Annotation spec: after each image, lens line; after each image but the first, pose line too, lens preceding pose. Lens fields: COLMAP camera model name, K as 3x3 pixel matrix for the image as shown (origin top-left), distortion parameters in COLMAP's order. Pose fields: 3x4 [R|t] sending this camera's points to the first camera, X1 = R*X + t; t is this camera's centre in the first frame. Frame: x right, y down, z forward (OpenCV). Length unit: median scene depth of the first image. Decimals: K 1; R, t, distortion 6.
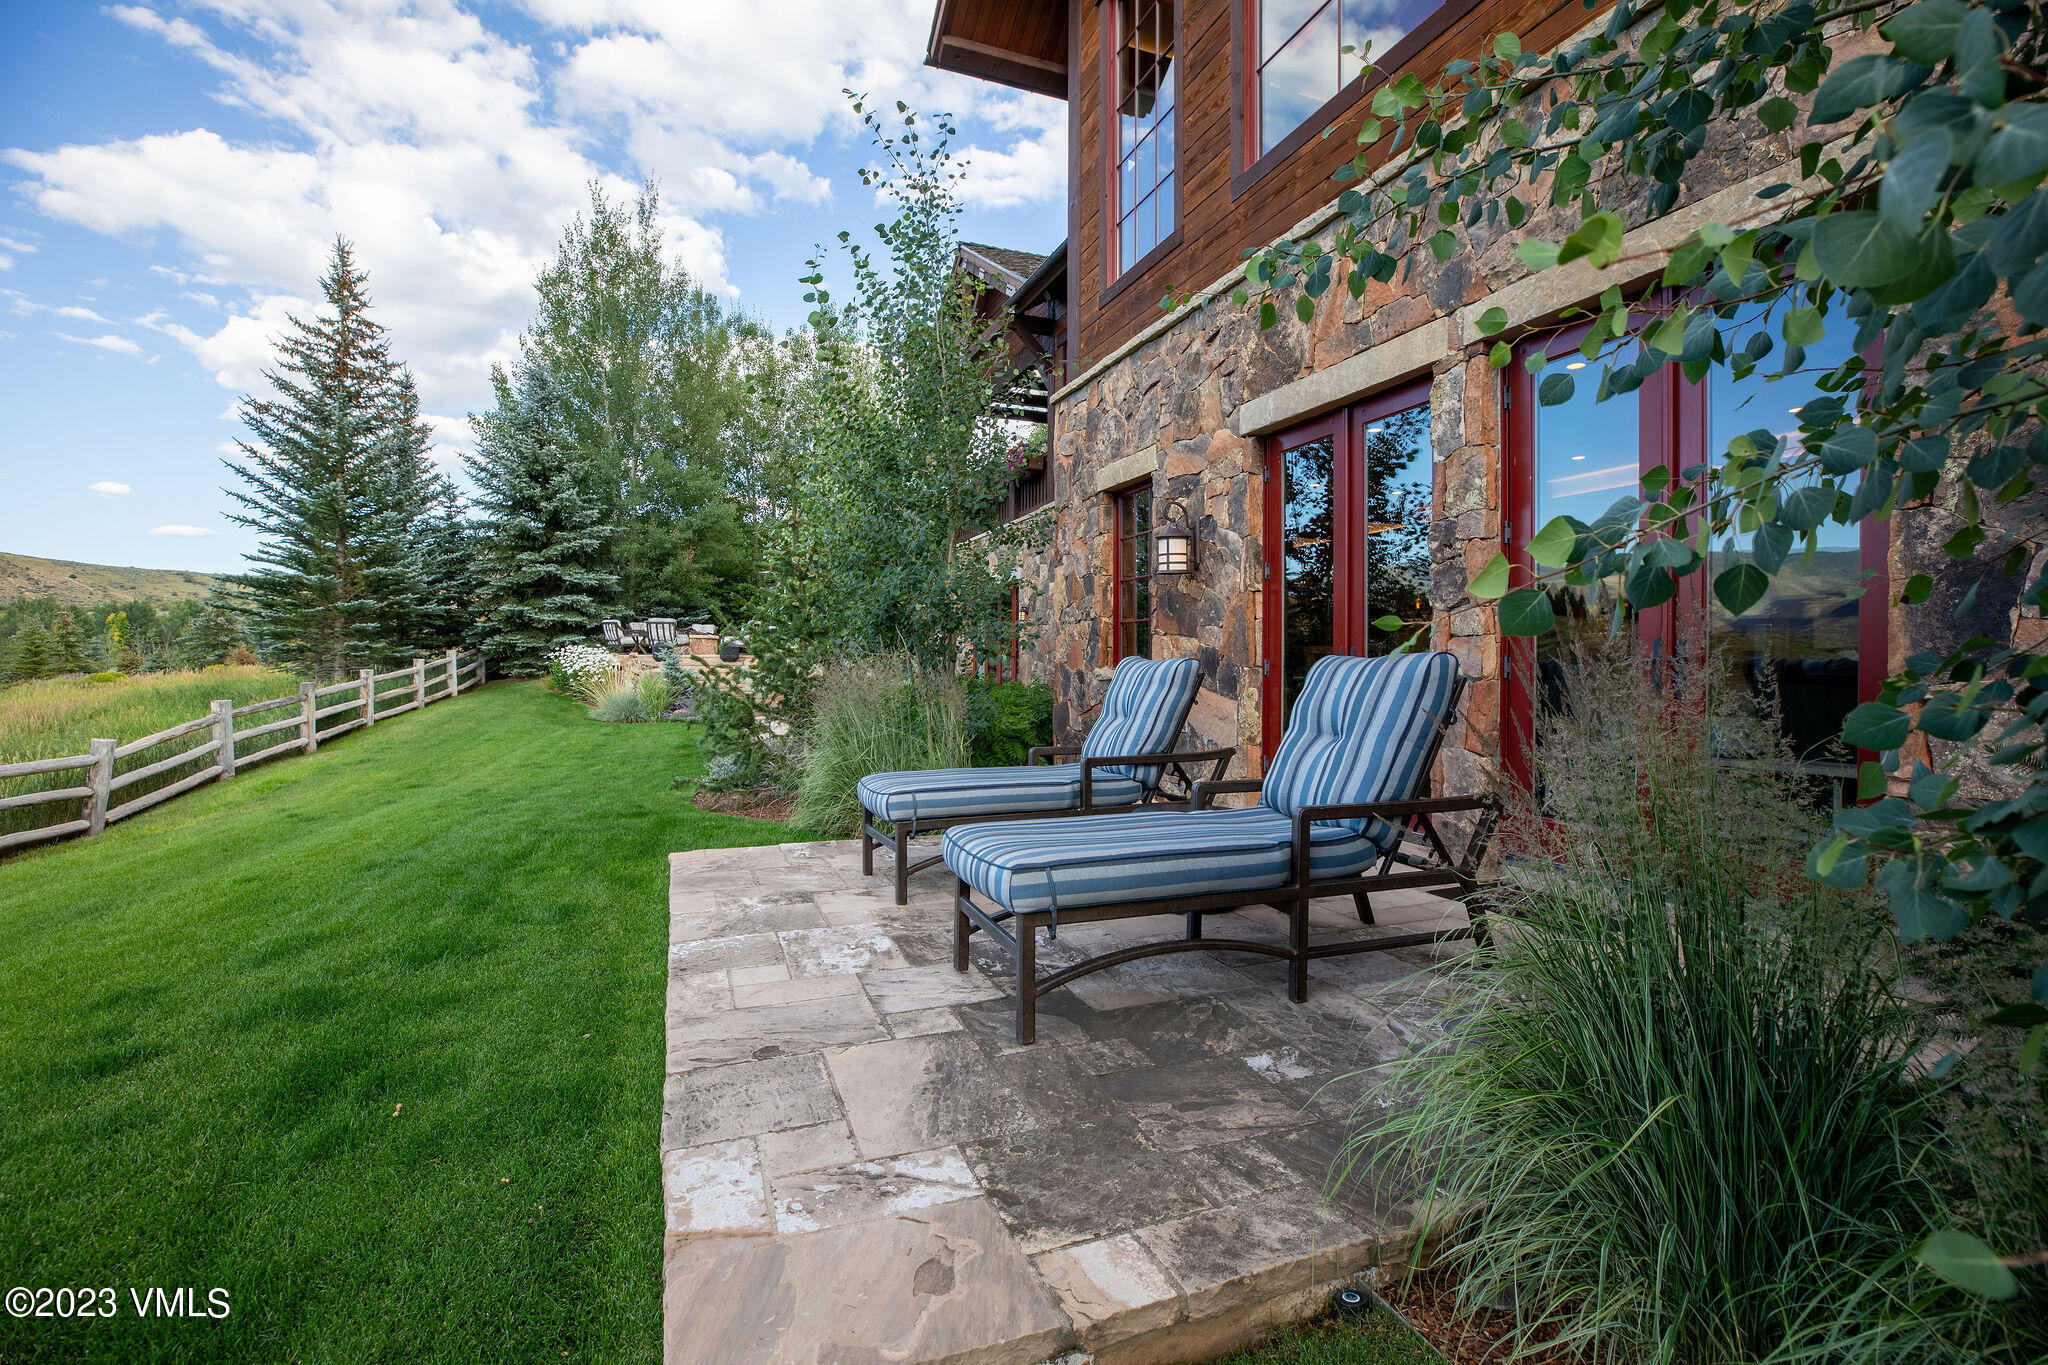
lens RADIAL K [[944.5, 0, 1018.5], [0, 944.5, 673.7], [0, 0, 1]] dist [-0.002704, -0.000063]
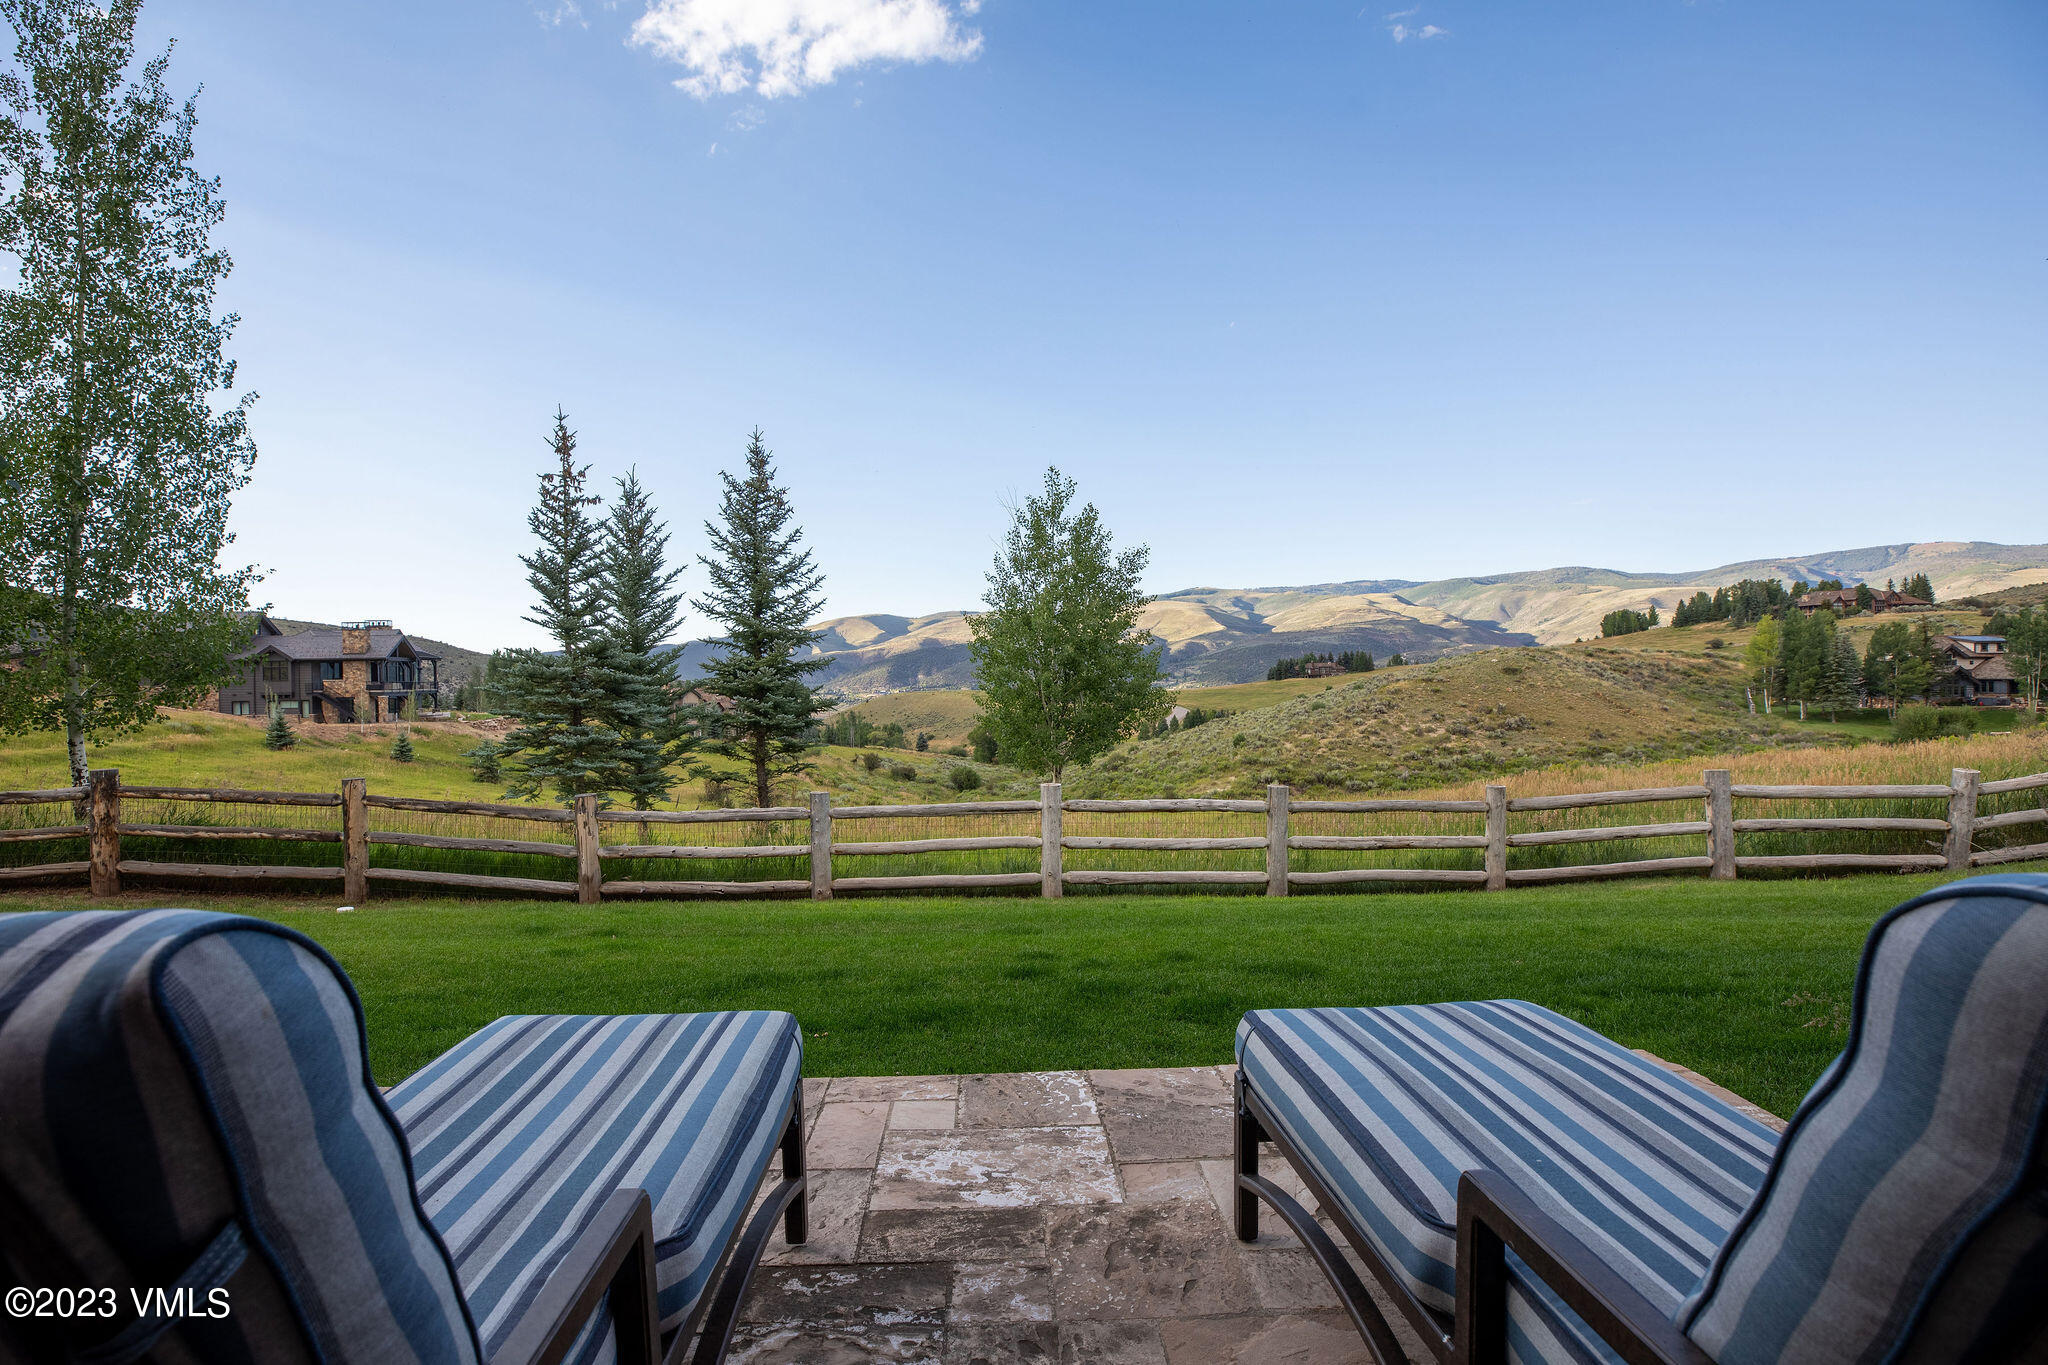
lens RADIAL K [[944.5, 0, 1013.0], [0, 944.5, 682.0], [0, 0, 1]] dist [-0.002704, -0.000063]
pose [[-0.304127, 0.003673, -0.952624, 0.464468], [0.007365, 0.999972, 0.001504, -0.065553], [0.952603, -0.006559, -0.304145, 1.215364]]
